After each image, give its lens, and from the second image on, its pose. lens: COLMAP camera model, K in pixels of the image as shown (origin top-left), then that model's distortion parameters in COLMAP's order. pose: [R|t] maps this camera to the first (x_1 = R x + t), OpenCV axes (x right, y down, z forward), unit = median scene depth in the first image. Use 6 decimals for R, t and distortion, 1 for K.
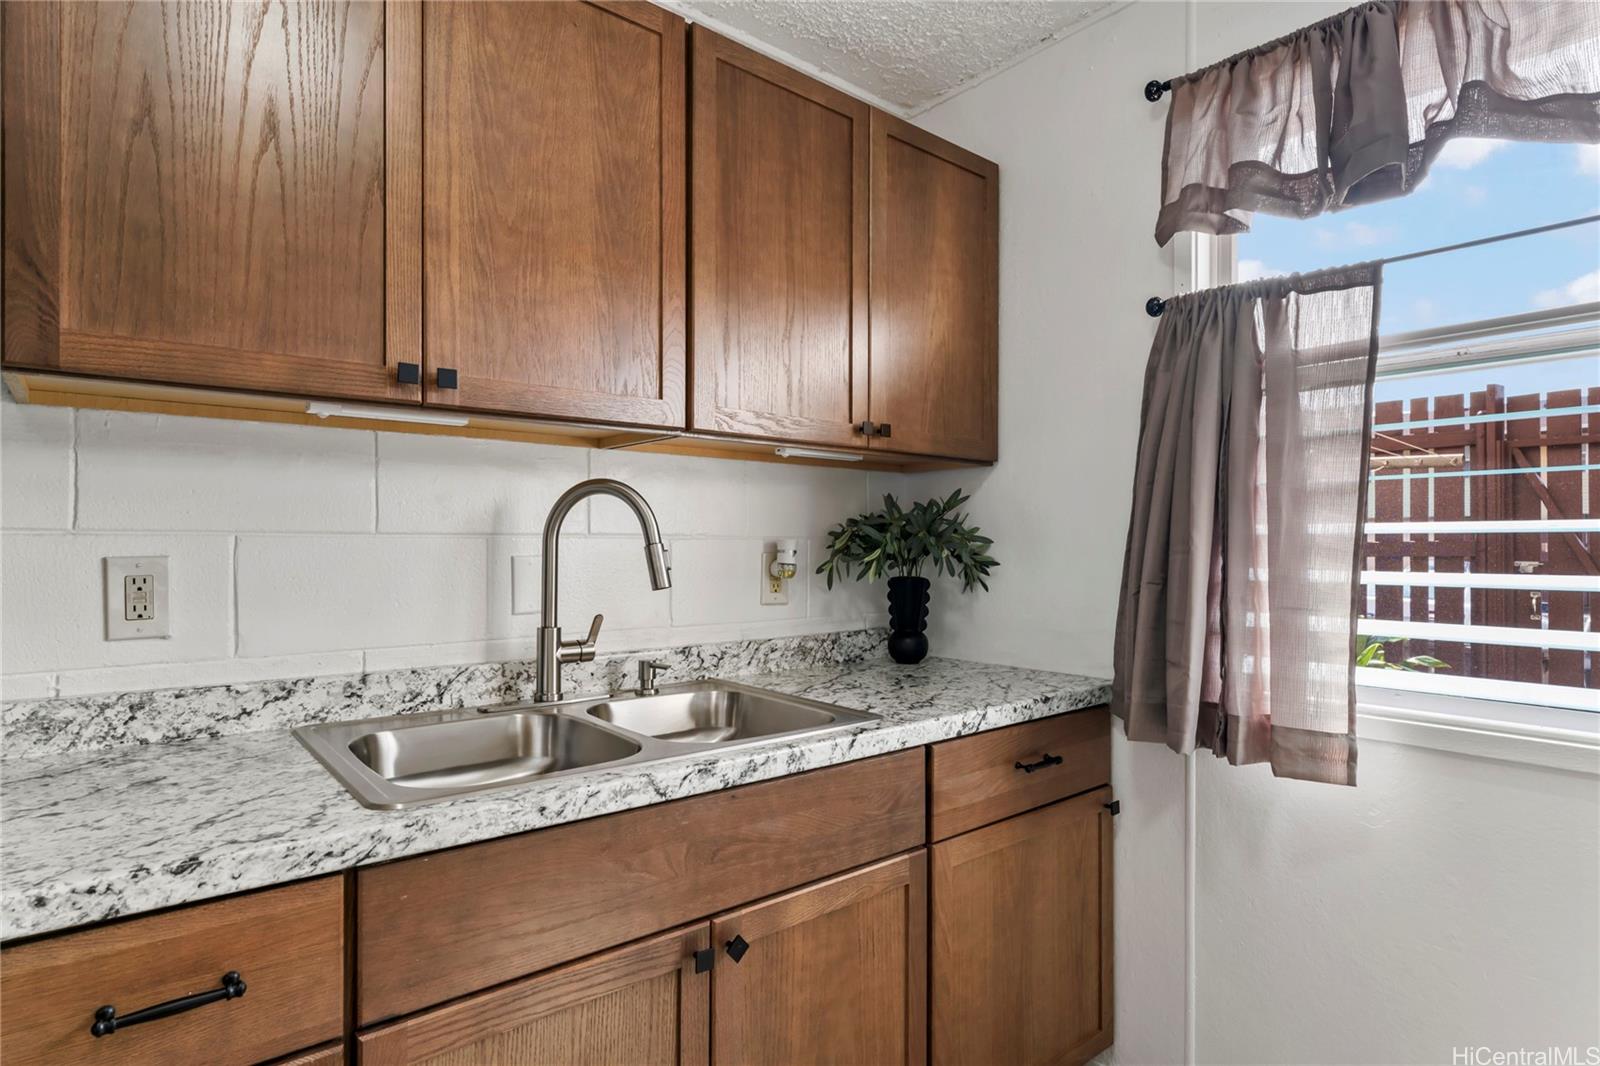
lens RADIAL K [[847.3, 0, 806.5], [0, 847.3, 536.1], [0, 0, 1]] dist [-0.002252, 0.000364]
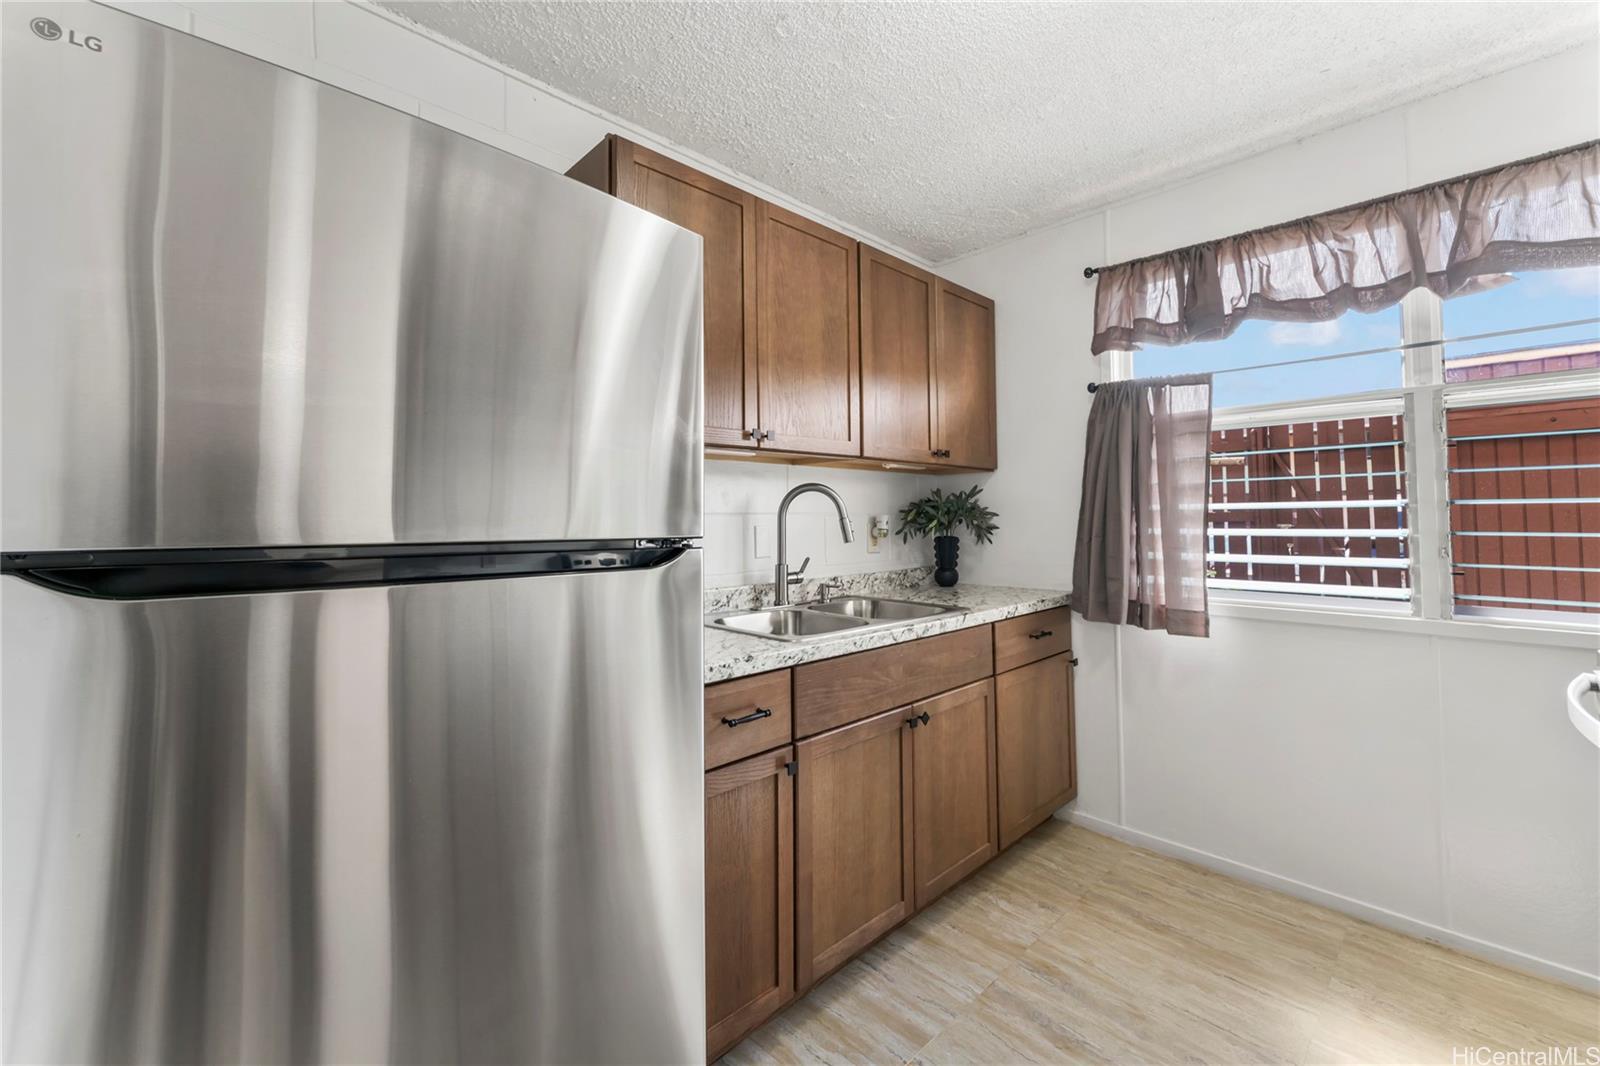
lens RADIAL K [[660.5, 0, 796.3], [0, 660.5, 487.9], [0, 0, 1]] dist [-0.000678, -0.000020]
pose [[0.997290, -0.006356, 0.073295, -0.379417], [0.008997, 0.999320, -0.035754, -0.006112], [-0.073017, 0.036316, 0.996669, -0.429060]]
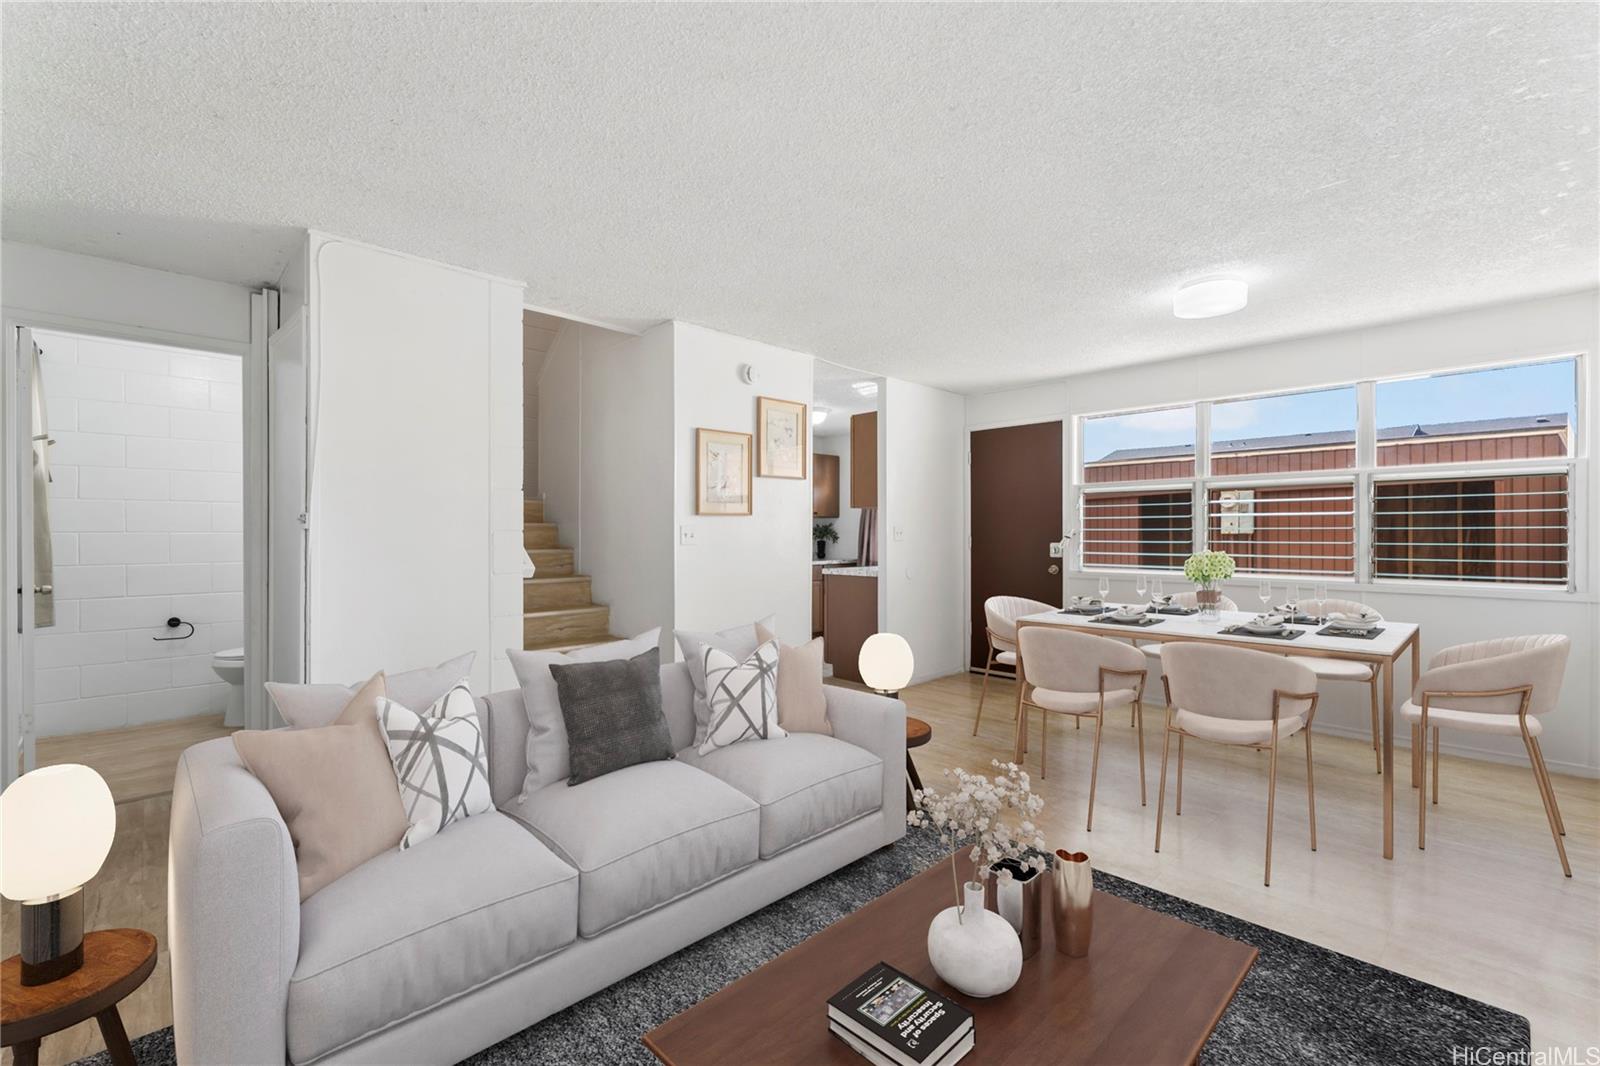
lens RADIAL K [[694.7, 0, 800.0], [0, 694.7, 533.0], [0, 0, 1]] dist [0.000417, 0.000042]
pose [[0.996873, -0.004725, 0.078875, -0.420423], [0.004301, 0.999975, 0.005550, -0.024207], [-0.078899, -0.005193, 0.996869, -3.949838]]
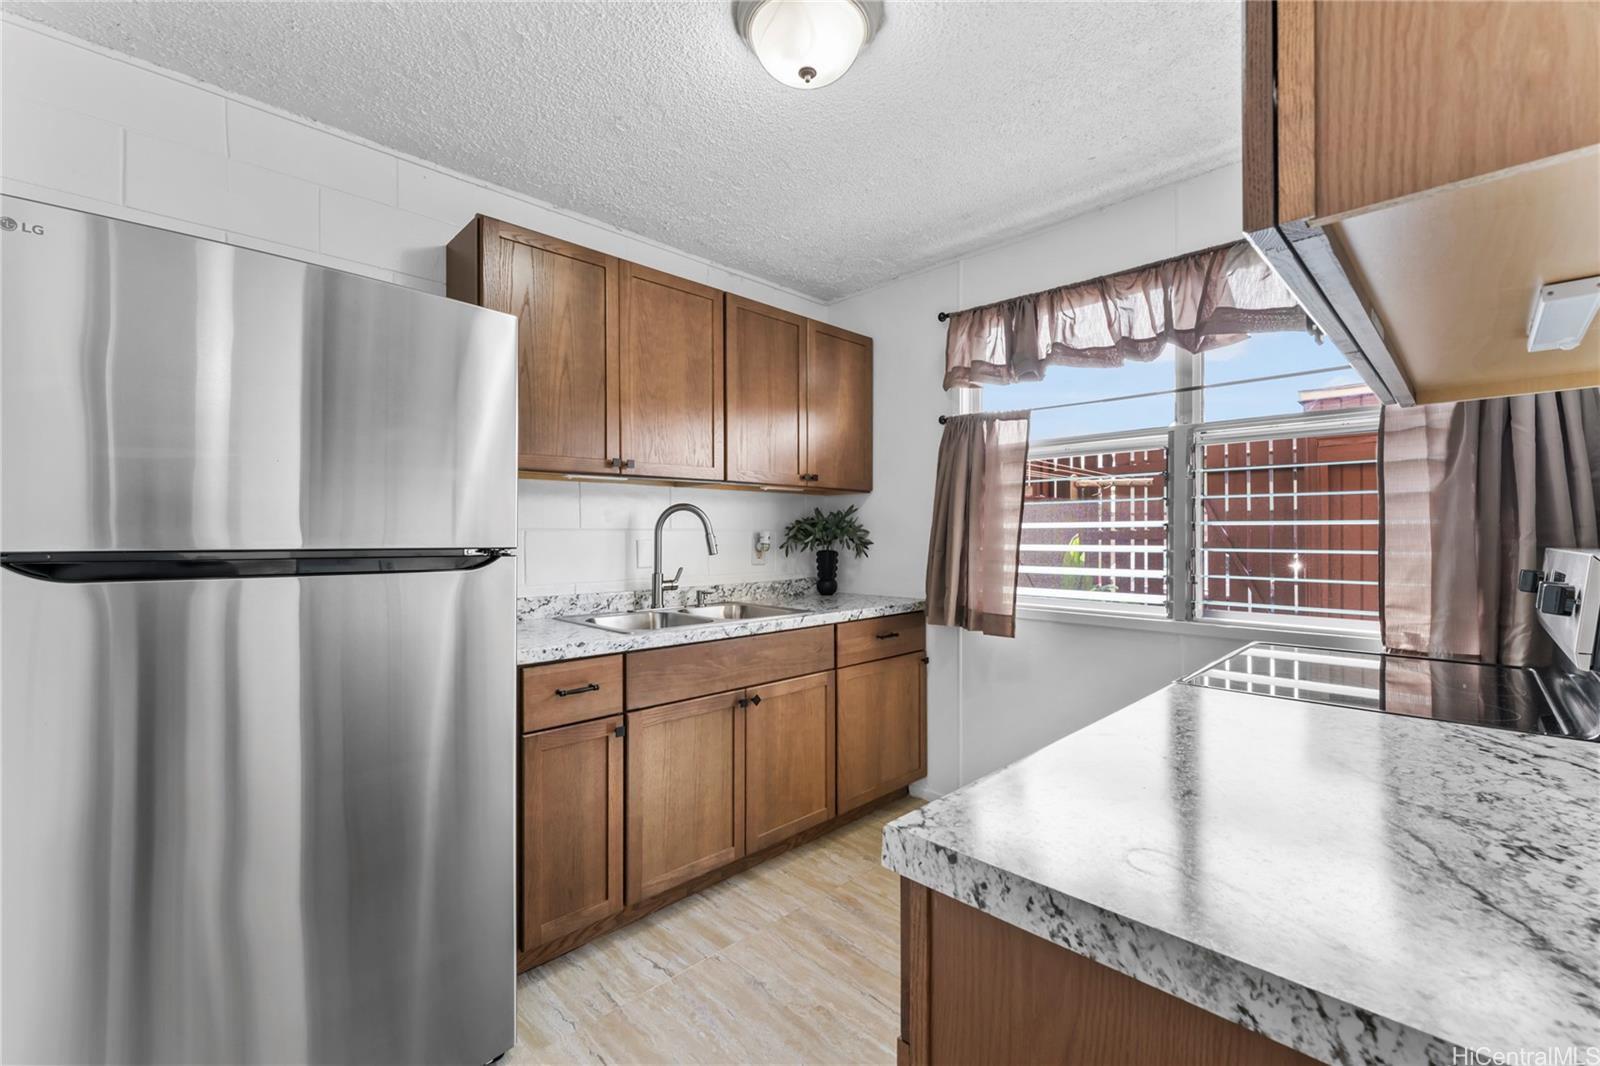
lens RADIAL K [[683.4, 0, 800.3], [0, 683.4, 526.9], [0, 0, 1]] dist [-0.004194, -0.000583]
pose [[0.997100, -0.003380, 0.076030, -0.078892], [0.003333, 0.999994, 0.000754, -0.008718], [-0.076032, -0.000498, 0.997105, -0.733706]]
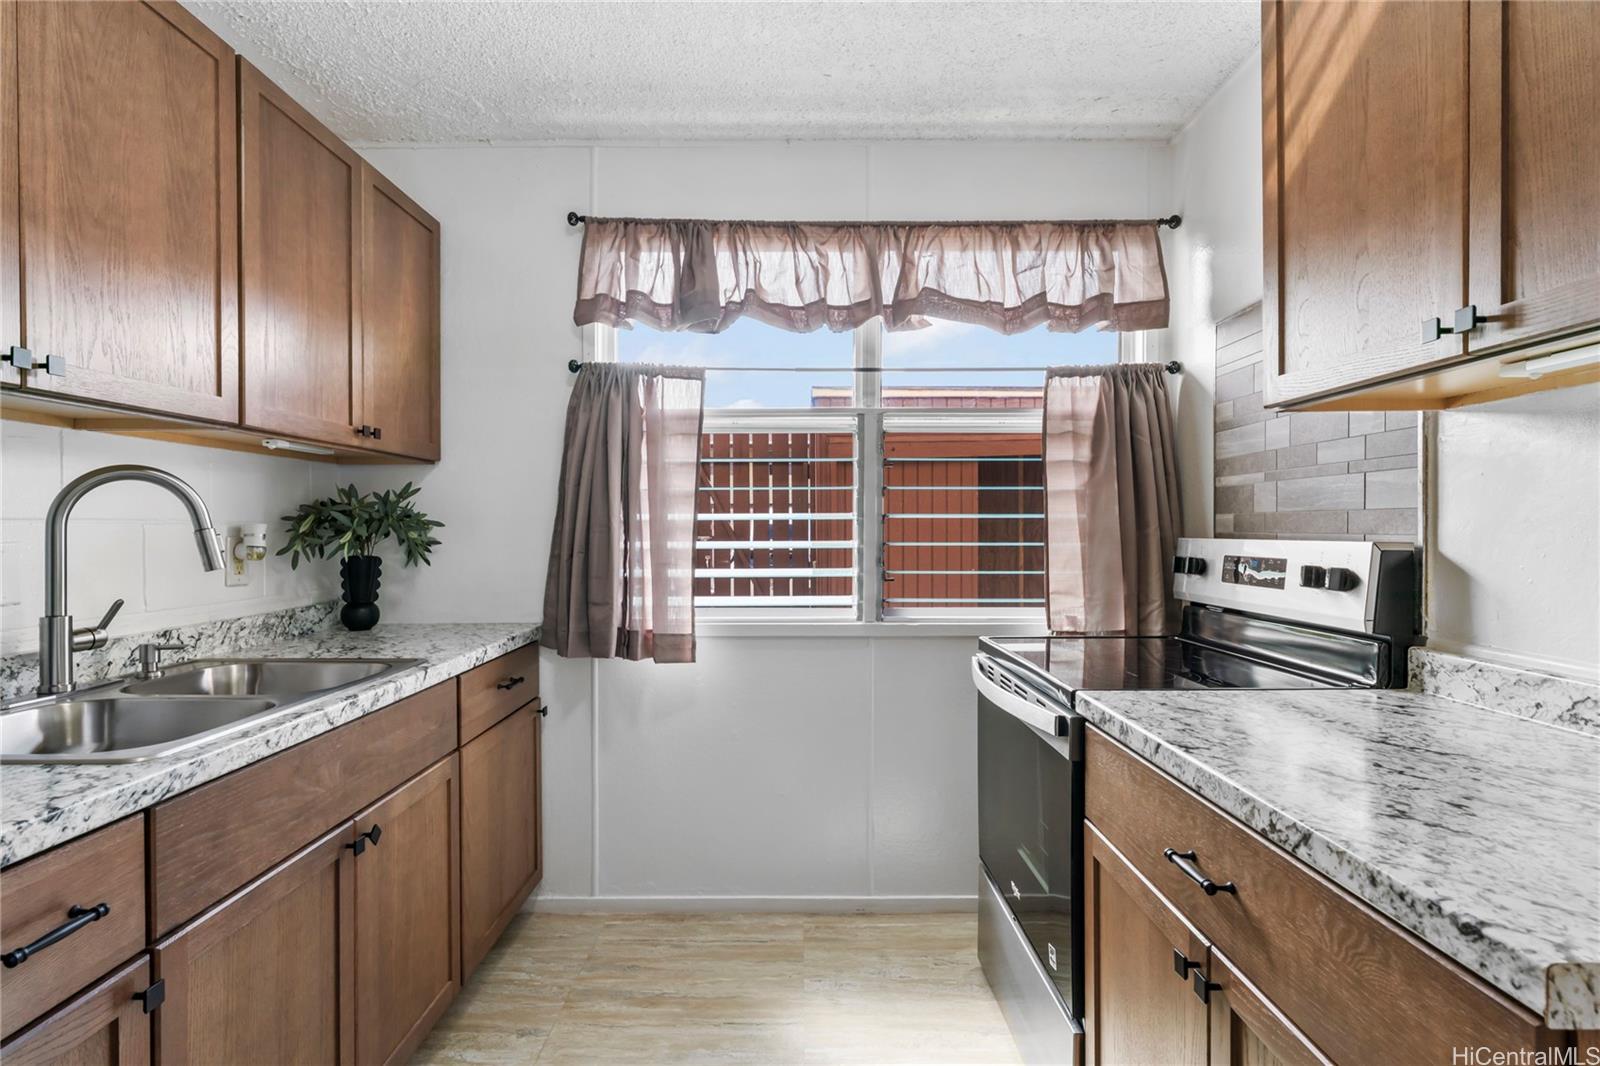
lens RADIAL K [[818.3, 0, 802.4], [0, 818.3, 530.1], [0, 0, 1]] dist [-0.000521, 0.000334]
pose [[0.637283, -0.007882, 0.770590, -0.483396], [-0.003107, 0.999913, 0.012798, -0.004587], [-0.770624, -0.010550, 0.637203, -0.243615]]
